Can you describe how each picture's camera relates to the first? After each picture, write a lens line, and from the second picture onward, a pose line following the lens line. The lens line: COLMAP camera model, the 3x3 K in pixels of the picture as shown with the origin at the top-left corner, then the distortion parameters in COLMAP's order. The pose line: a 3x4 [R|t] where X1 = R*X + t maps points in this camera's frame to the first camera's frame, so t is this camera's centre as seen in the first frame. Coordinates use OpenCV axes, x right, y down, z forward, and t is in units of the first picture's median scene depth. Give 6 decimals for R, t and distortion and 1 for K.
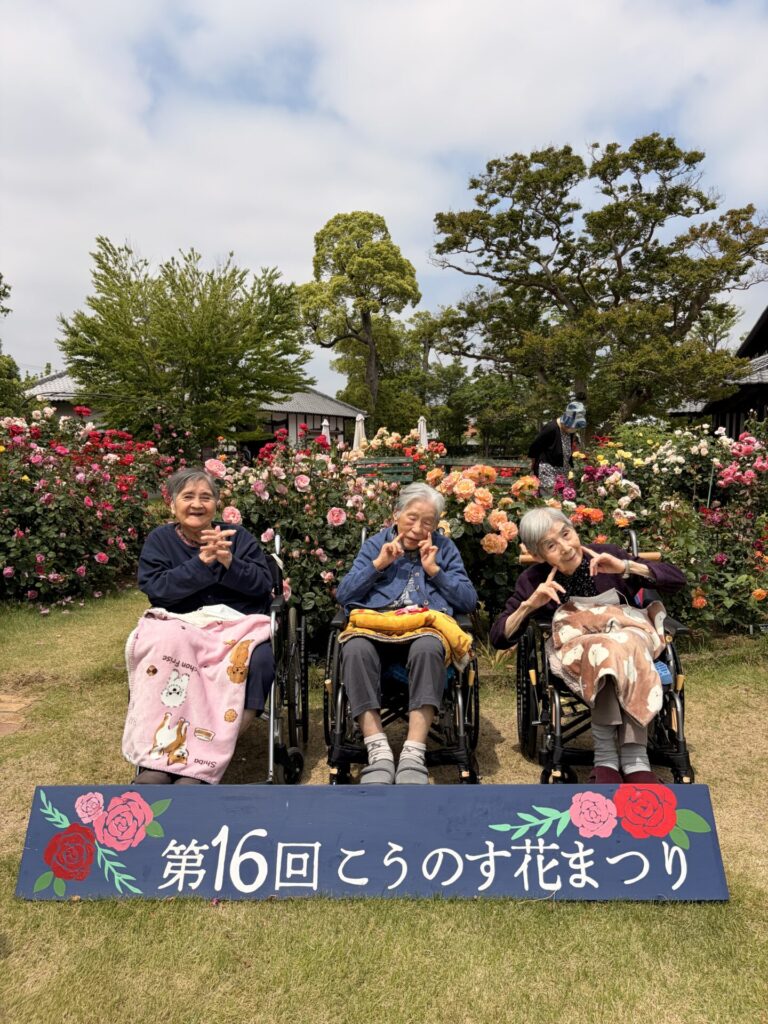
lens RADIAL K [[789.1, 0, 395.4], [0, 789.1, 507.1], [0, 0, 1]] dist [0.047711, -0.070988]
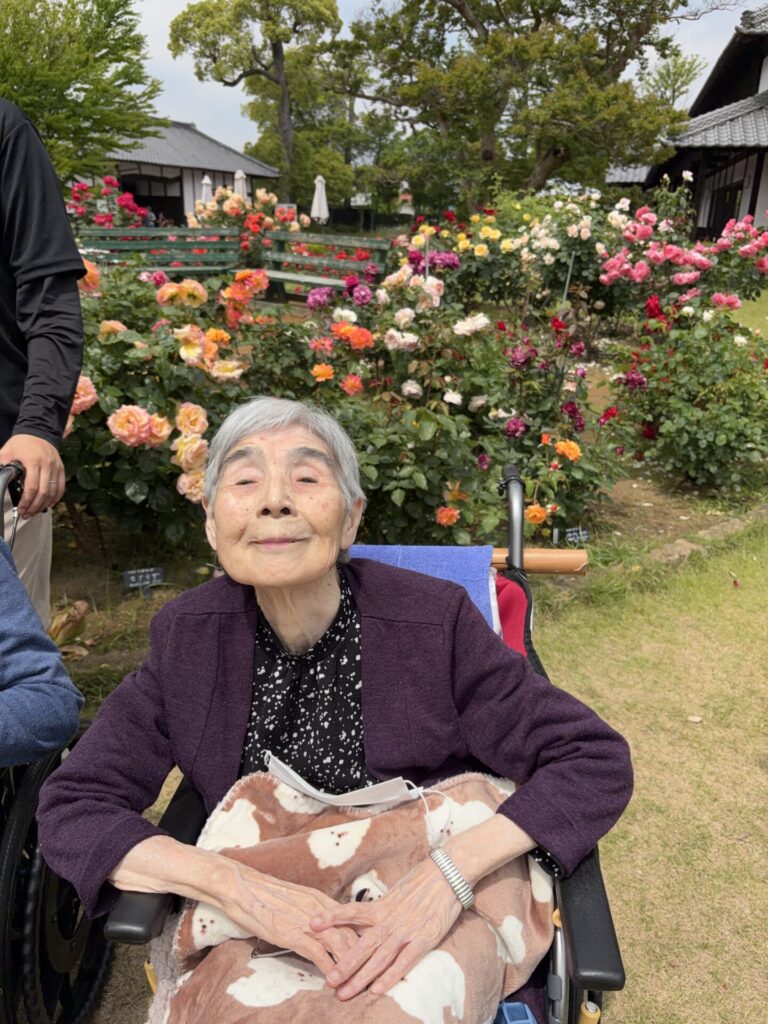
lens RADIAL K [[789.1, 0, 395.4], [0, 789.1, 507.1], [0, 0, 1]] dist [0.047711, -0.070988]
pose [[0.997246, 0.002867, 0.074104, 0.068738], [-0.023049, 0.961746, 0.272972, -0.009765], [-0.070486, -0.273929, 0.959164, 0.102074]]
